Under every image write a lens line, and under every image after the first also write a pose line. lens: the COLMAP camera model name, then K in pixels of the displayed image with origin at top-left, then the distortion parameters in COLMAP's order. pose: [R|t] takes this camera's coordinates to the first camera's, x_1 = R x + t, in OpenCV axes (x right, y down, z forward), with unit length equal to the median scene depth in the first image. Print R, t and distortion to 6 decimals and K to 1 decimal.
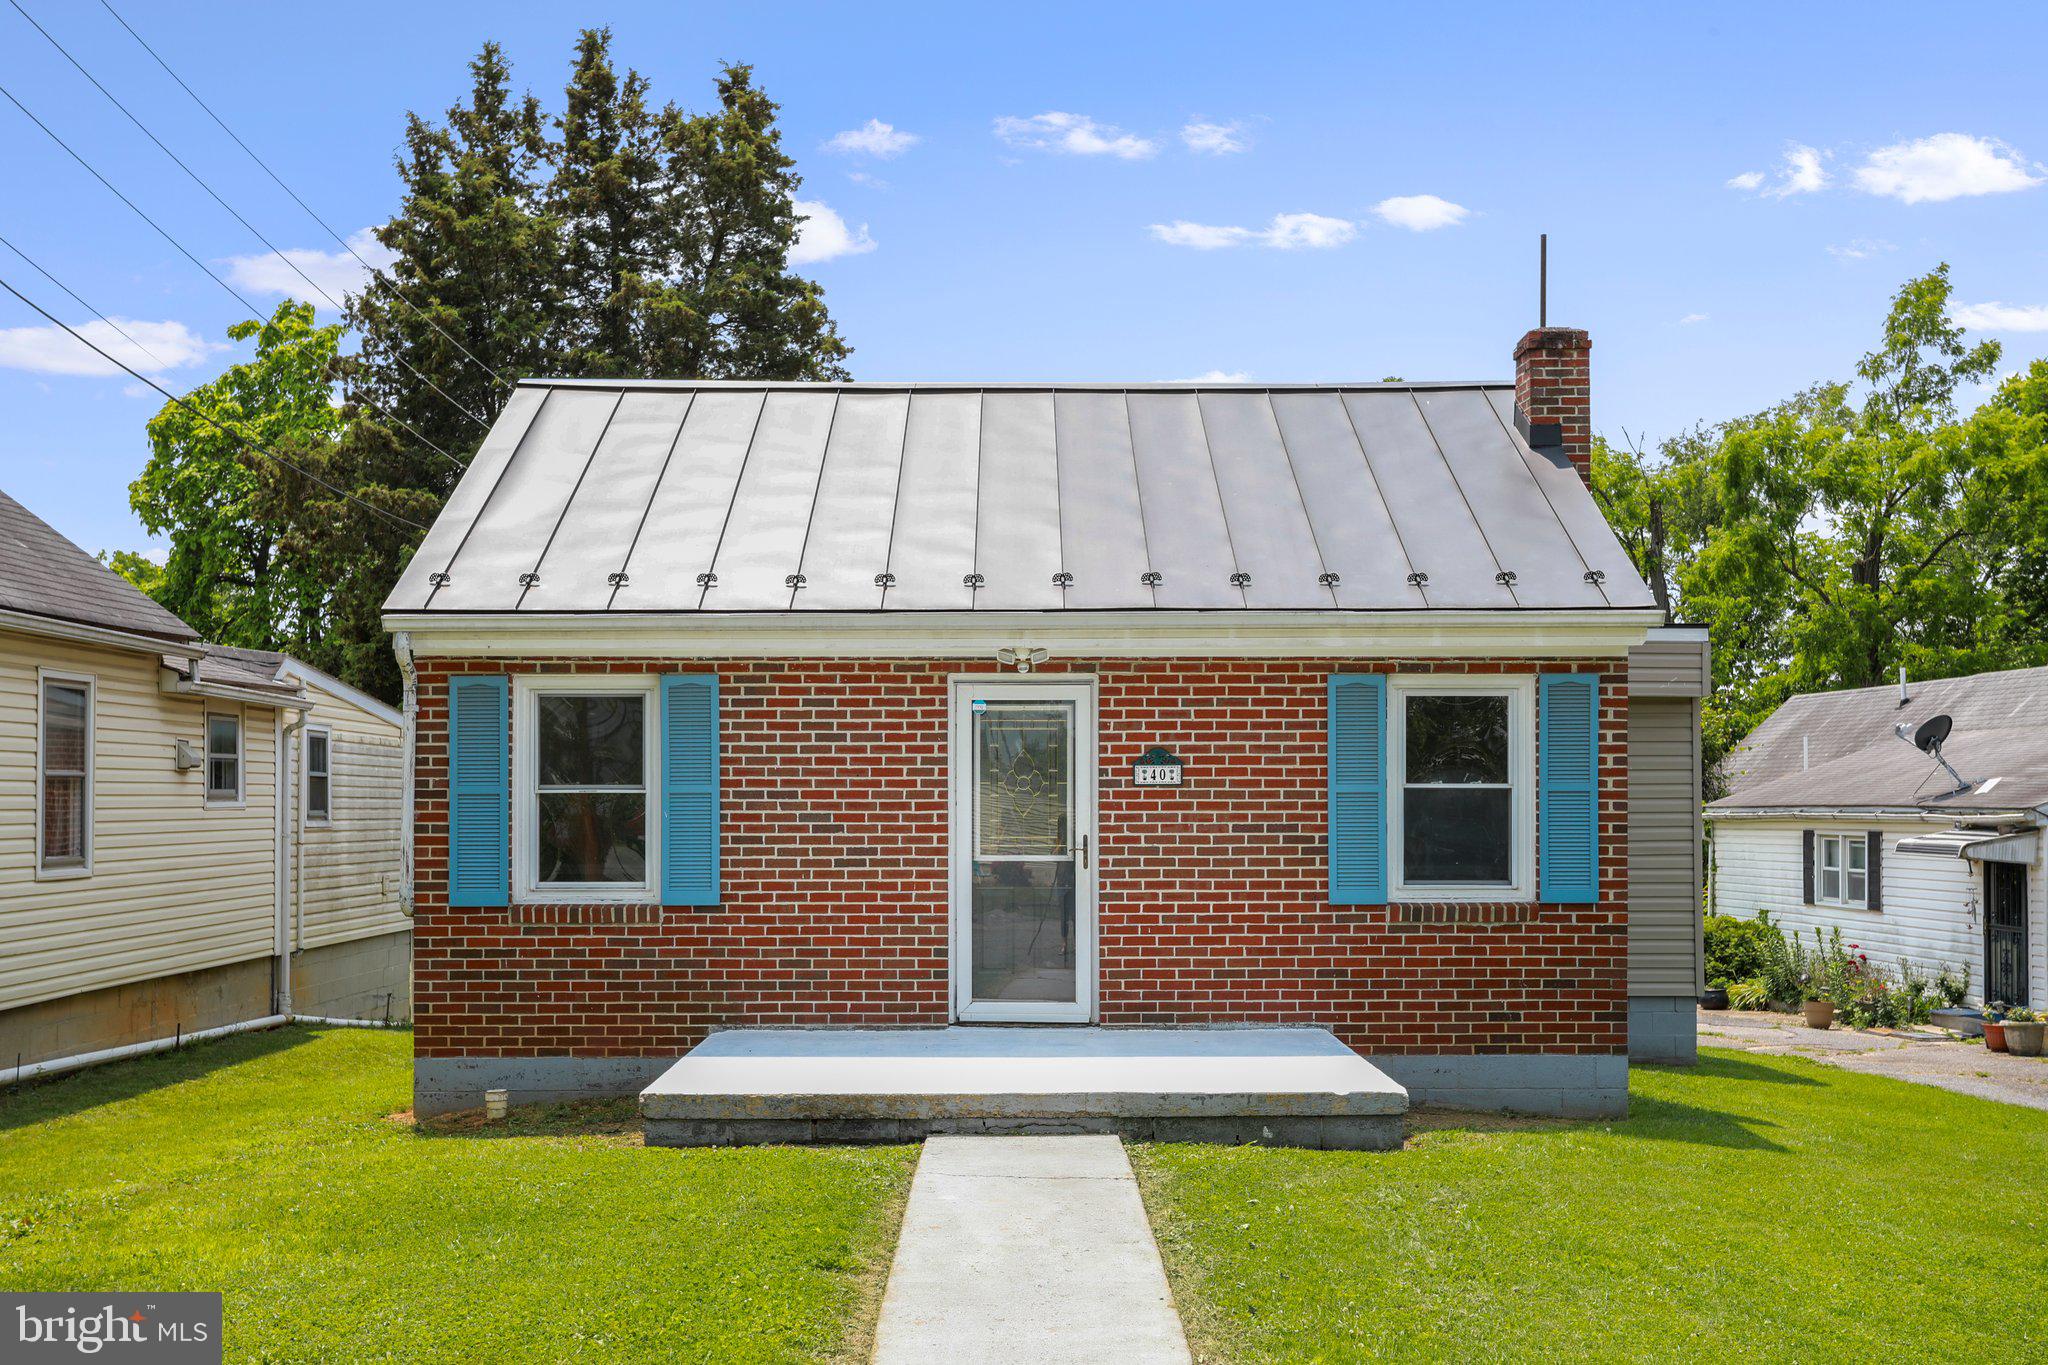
lens RADIAL K [[2033.8, 0, 1019.9], [0, 2033.8, 774.3], [0, 0, 1]] dist [0.004440, 0.002788]
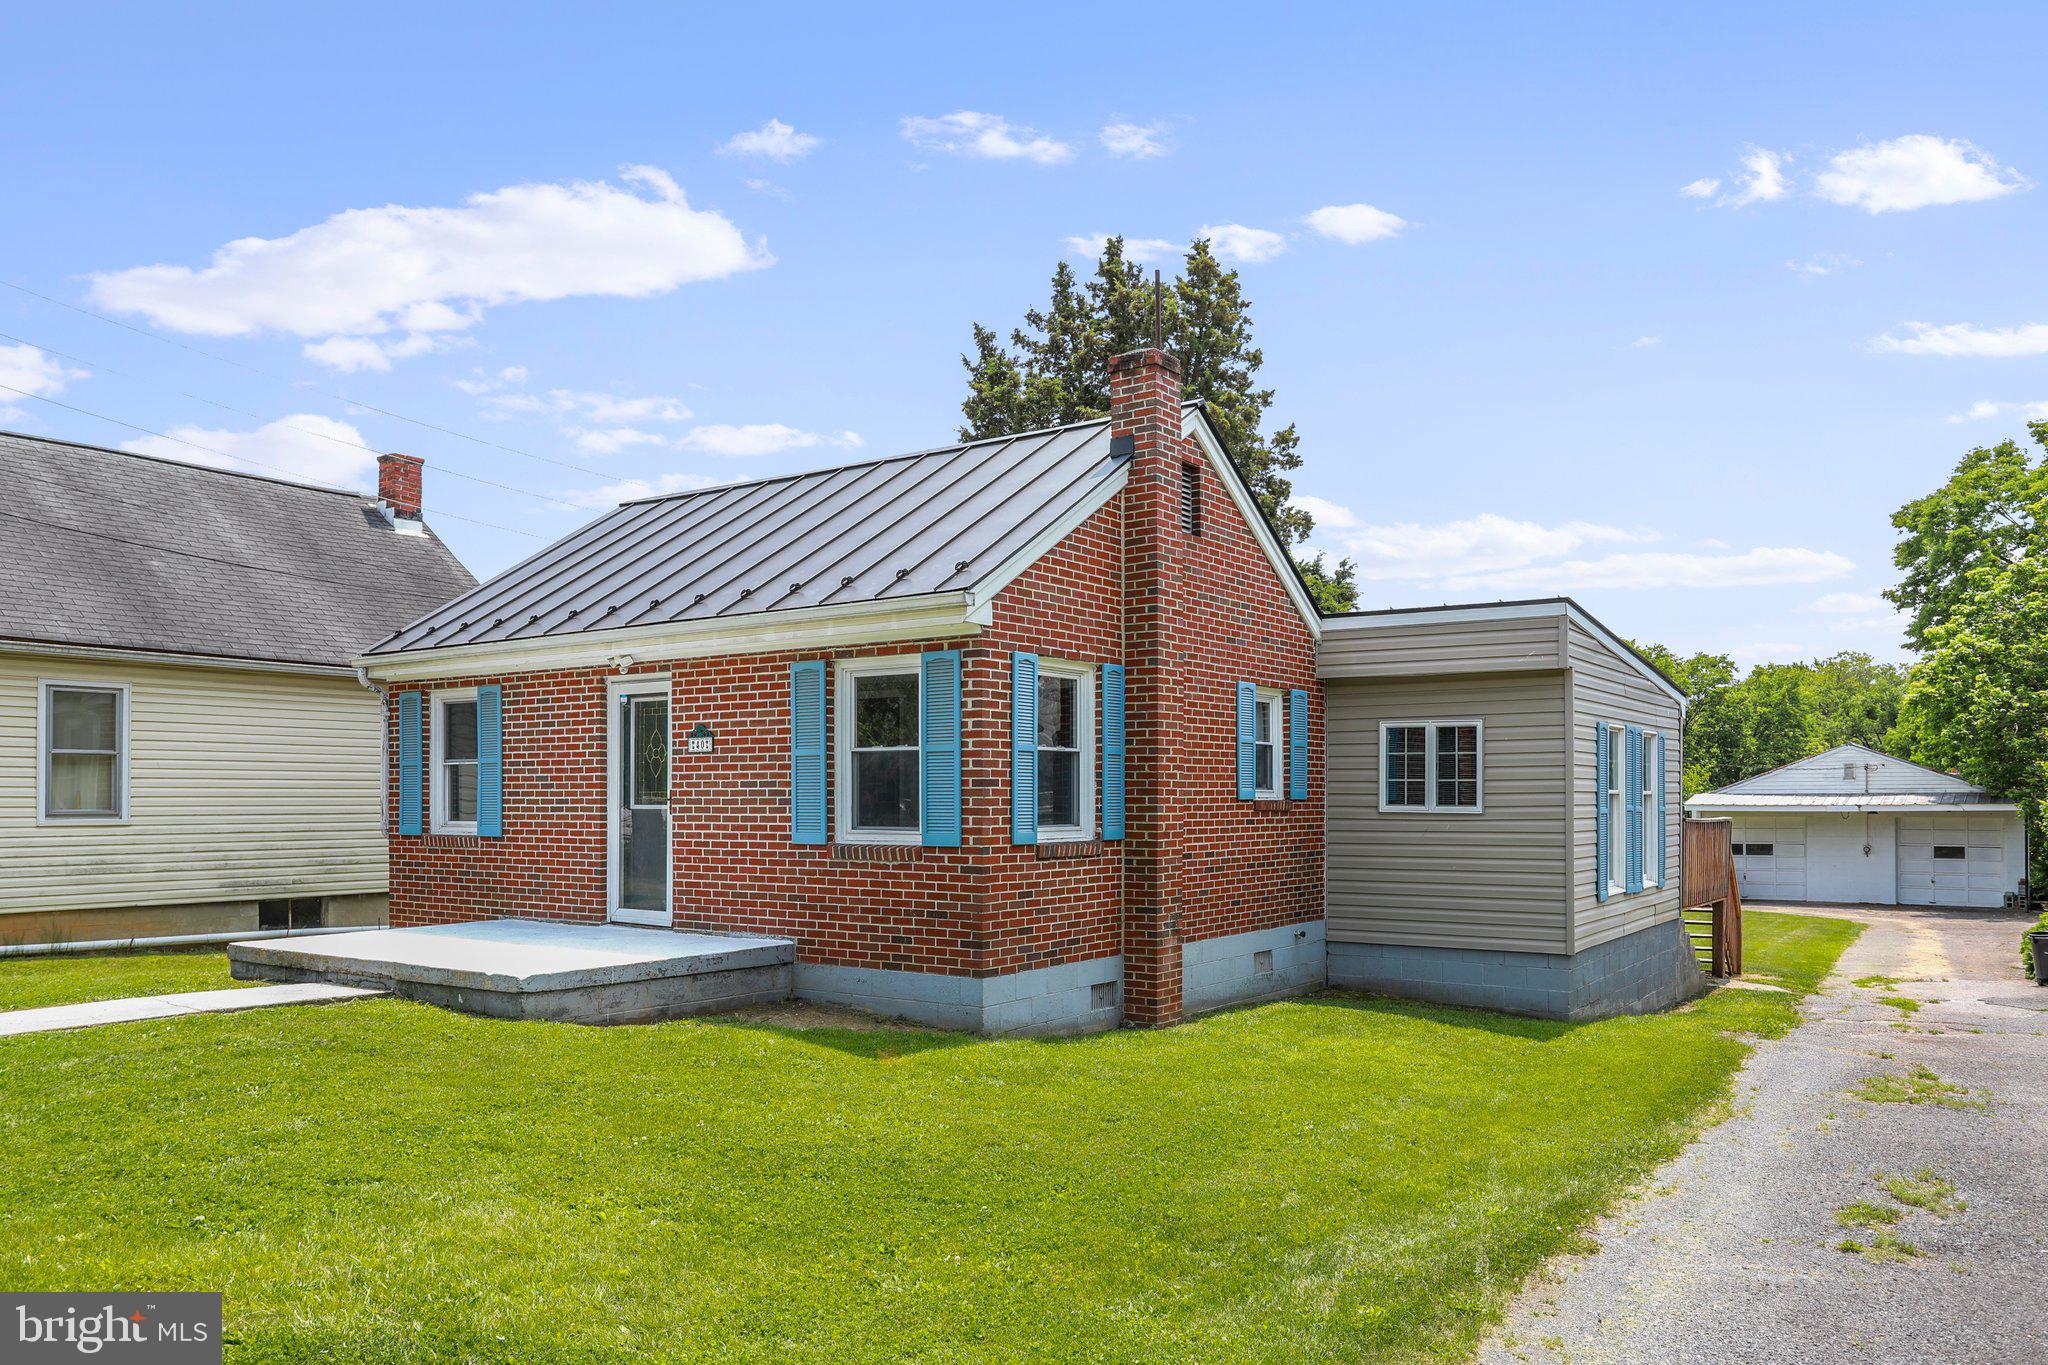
lens RADIAL K [[1456.8, 0, 1022.5], [0, 1456.8, 796.1], [0, 0, 1]] dist [-0.019616, 0.002992]
pose [[0.813687, -0.000604, -0.581302, 0.797542], [0.007750, 0.999922, 0.009810, 0.026266], [0.581251, -0.012487, 0.813628, 0.341820]]
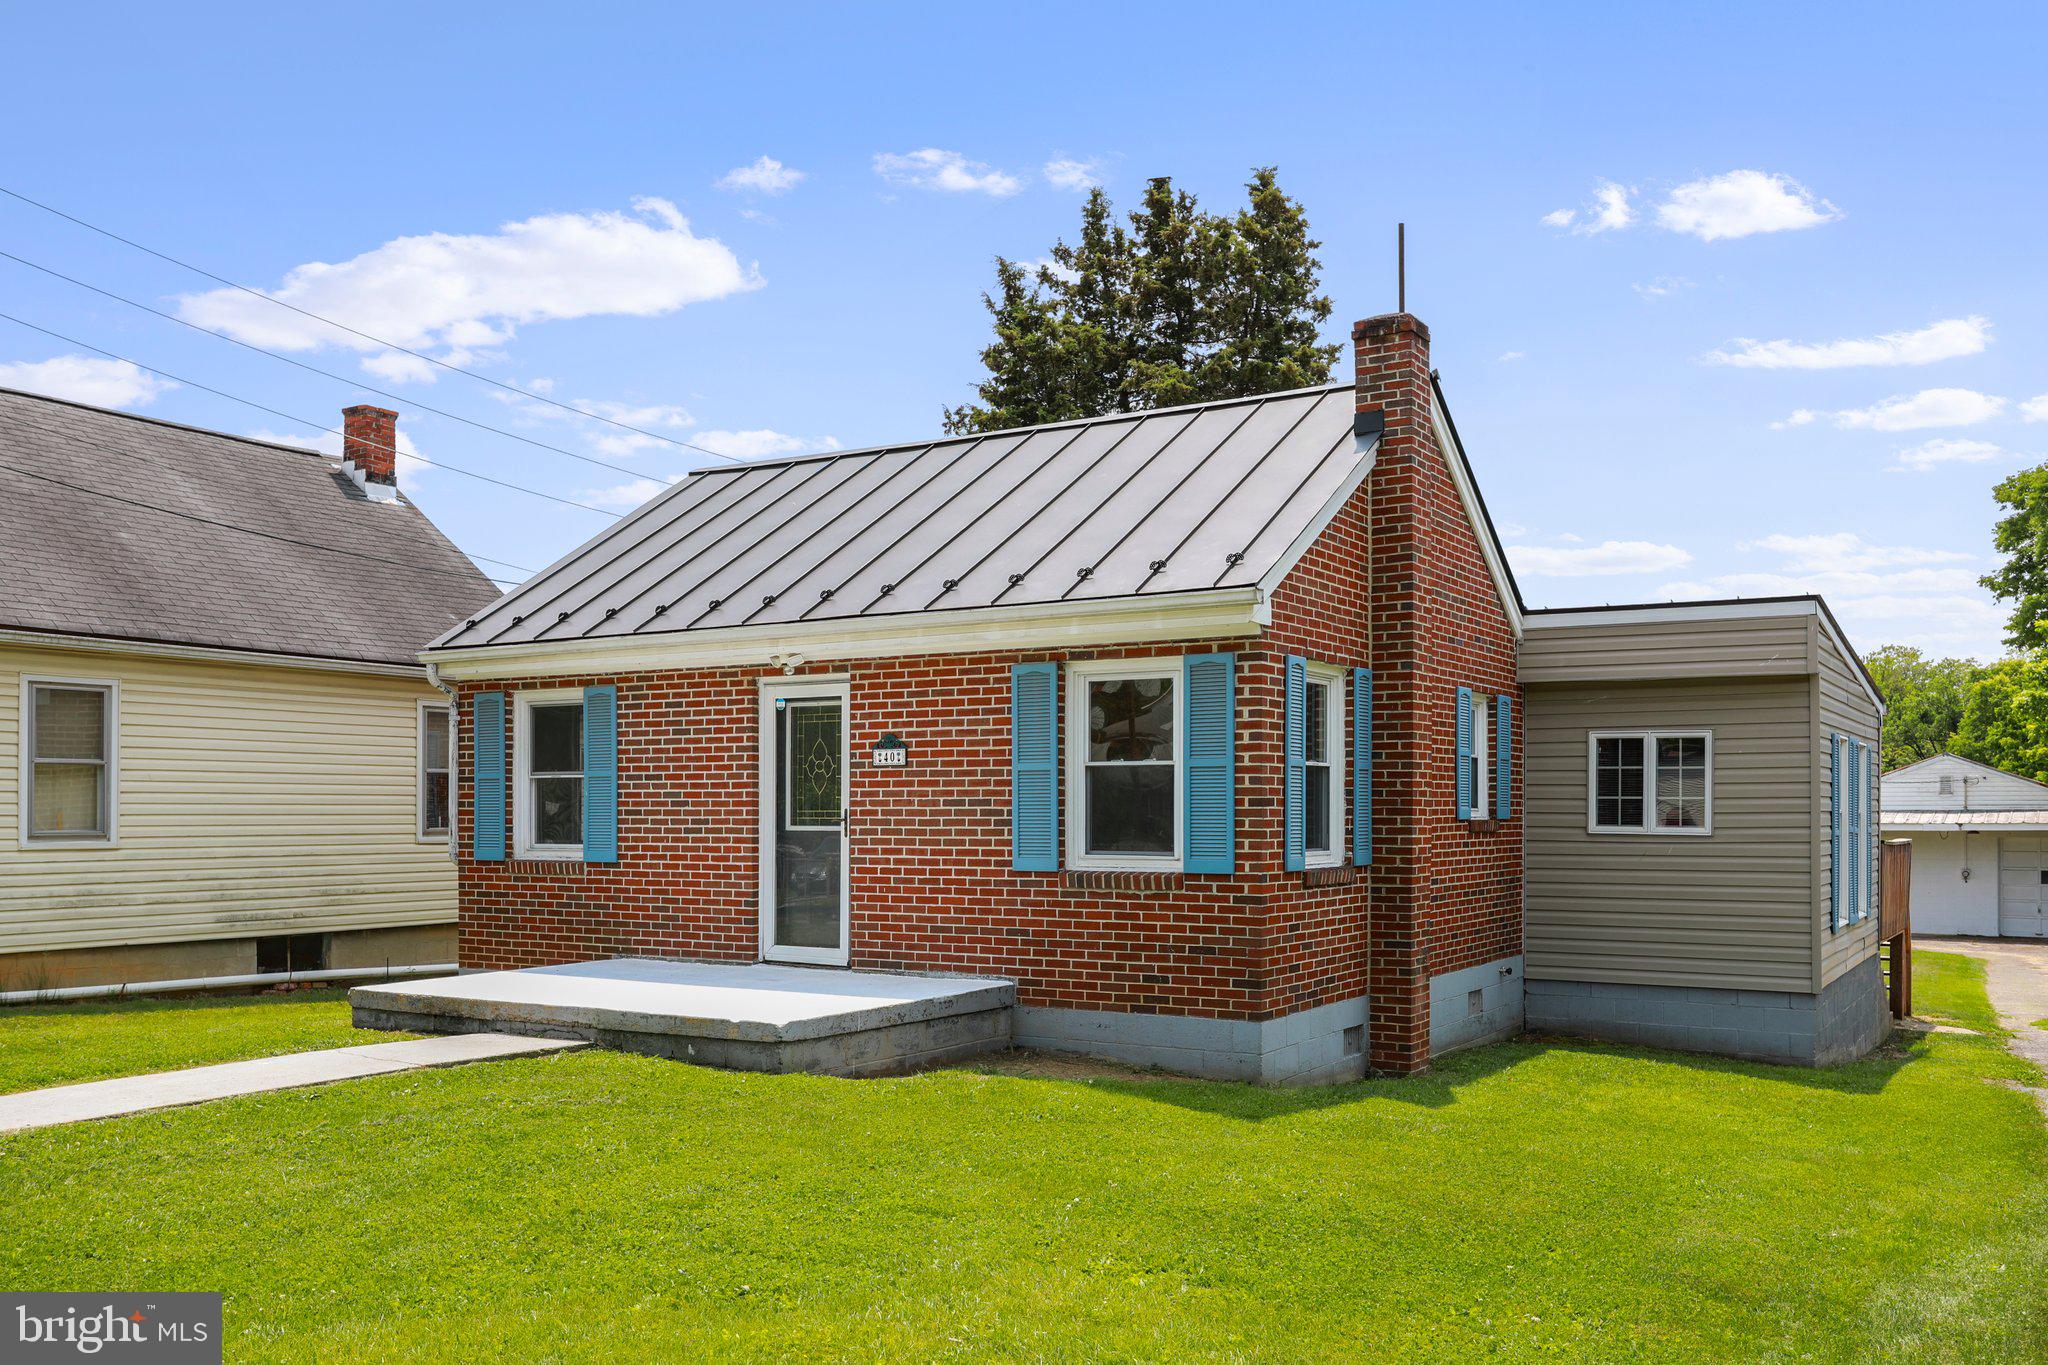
lens RADIAL K [[1735.2, 0, 1020.4], [0, 1735.2, 809.9], [0, 0, 1]] dist [-0.012030, 0.012234]
pose [[0.847665, 0.000063, -0.530533, 0.660280], [0.006136, 0.999932, 0.009923, 0.021103], [0.530497, -0.011667, 0.847606, 0.193517]]
